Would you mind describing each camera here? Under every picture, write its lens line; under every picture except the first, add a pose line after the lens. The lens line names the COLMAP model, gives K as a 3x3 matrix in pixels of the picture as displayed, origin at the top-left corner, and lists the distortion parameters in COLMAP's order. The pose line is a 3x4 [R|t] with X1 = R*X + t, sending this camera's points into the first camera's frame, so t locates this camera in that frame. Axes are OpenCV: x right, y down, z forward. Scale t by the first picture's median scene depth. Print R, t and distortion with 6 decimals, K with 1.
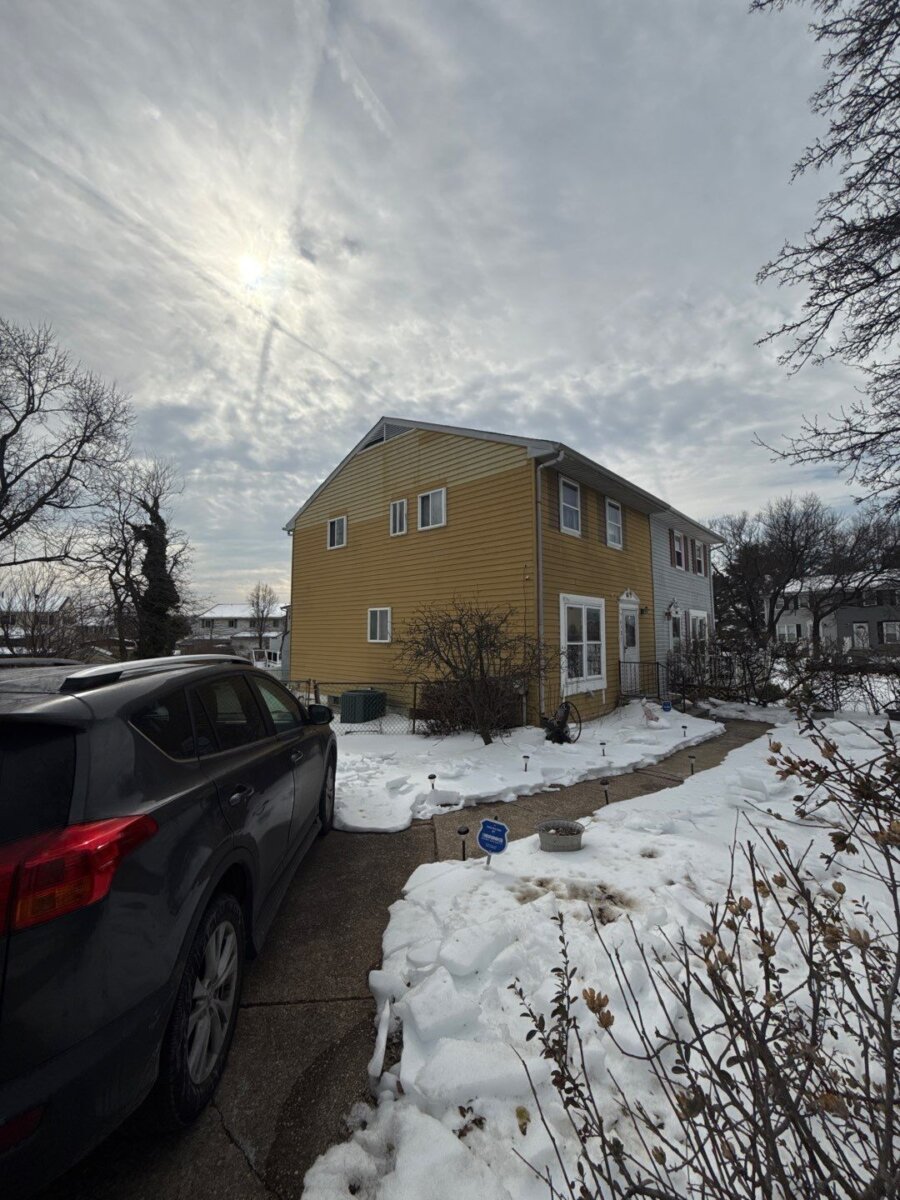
lens RADIAL K [[473.9, 0, 450.0], [0, 473.9, 600.0], [0, 0, 1]] dist [0.000994, -0.000044]
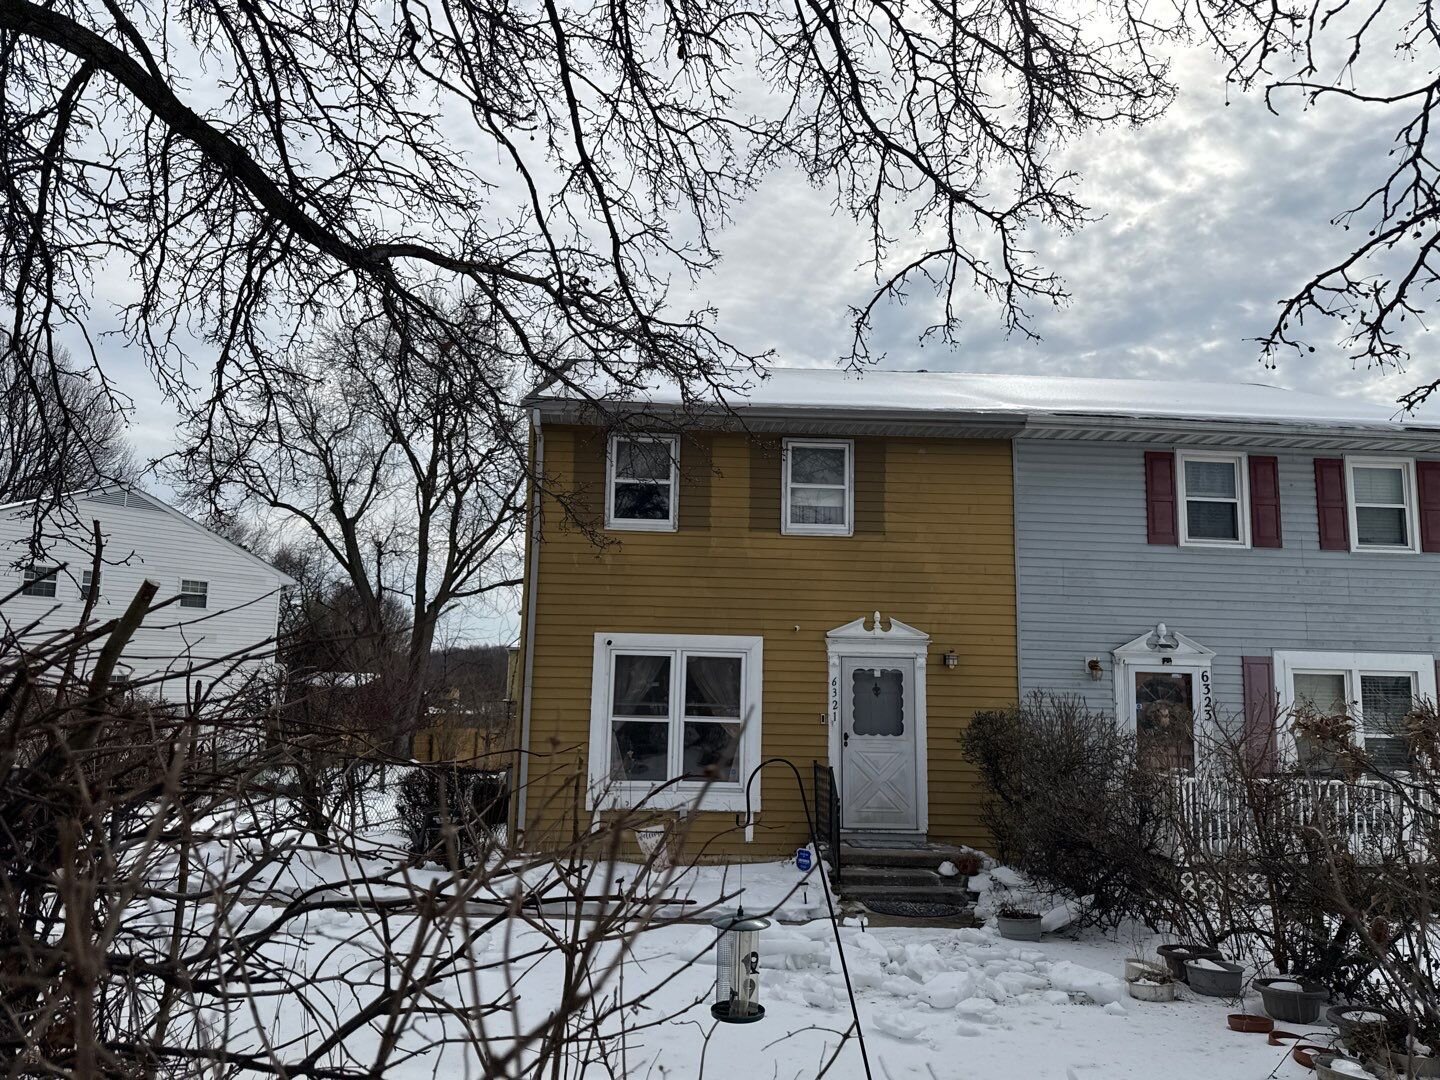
lens RADIAL K [[1025.7, 0, 713.2], [0, 1025.7, 496.5], [0, 0, 1]] dist [0.006873, 0.000944]
pose [[0.718957, -0.107466, -0.686697, 0.406822], [0.024798, 0.991312, -0.129174, -0.004126], [0.694612, 0.075841, 0.715375, 0.051722]]
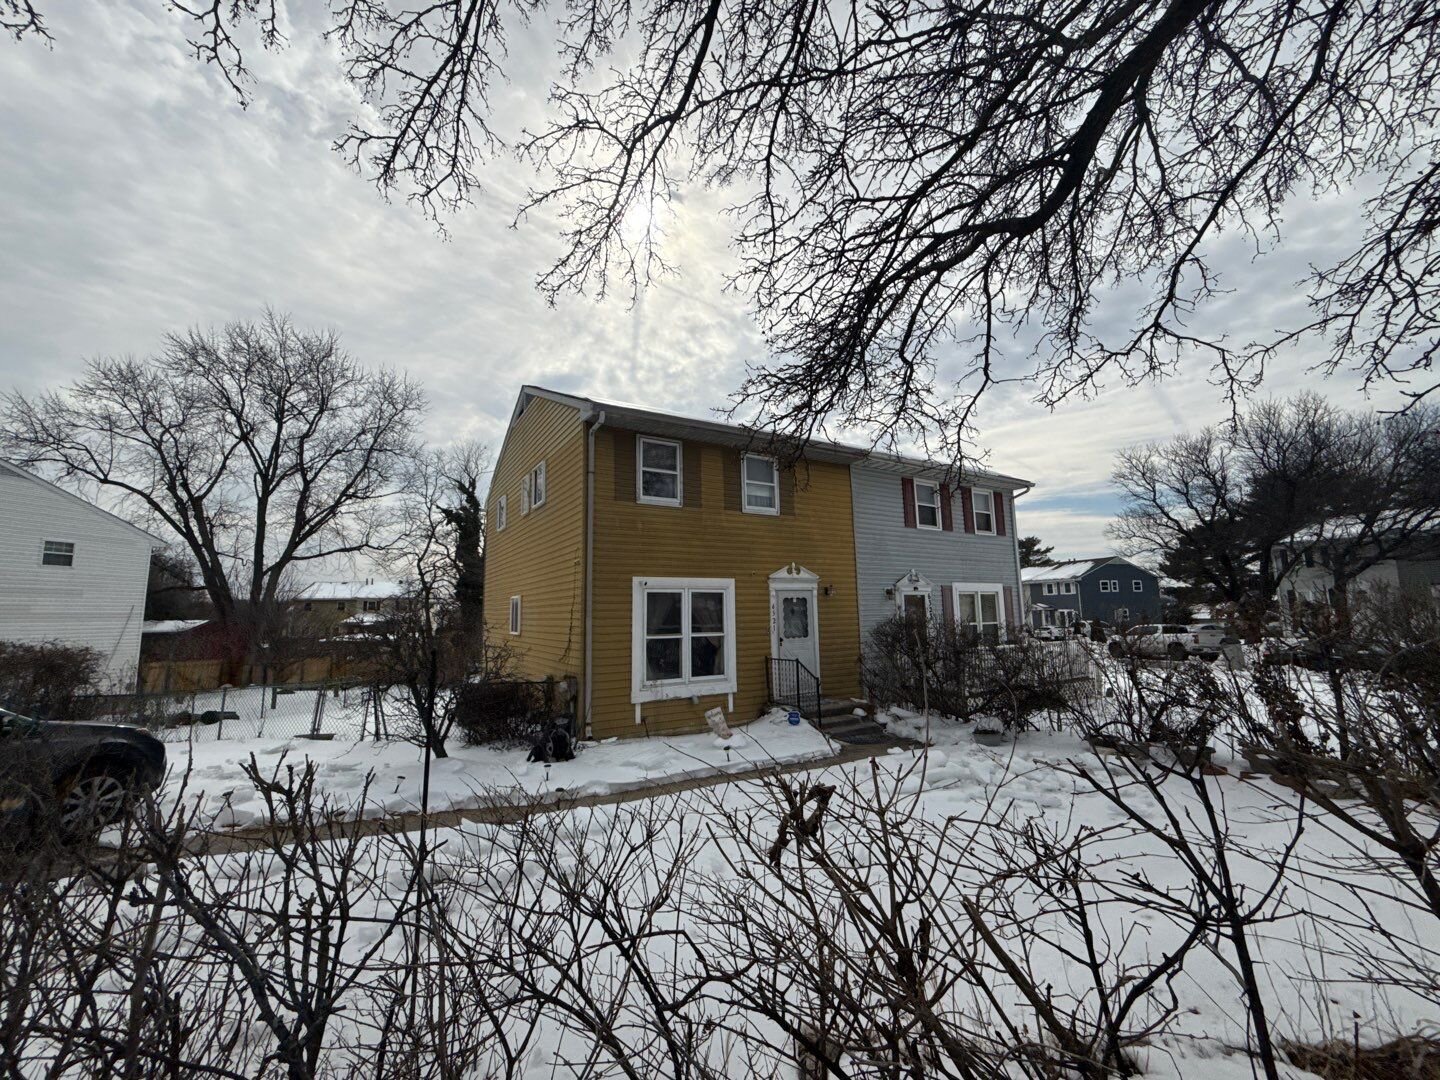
lens RADIAL K [[568.7, 0, 720.0], [0, 568.7, 540.0], [0, 0, 1]] dist [0.000994, -0.000044]
pose [[0.962118, -0.050560, -0.267905, 0.211573], [0.036336, 0.997667, -0.057791, -0.004872], [0.270202, 0.045867, 0.961710, 0.024704]]
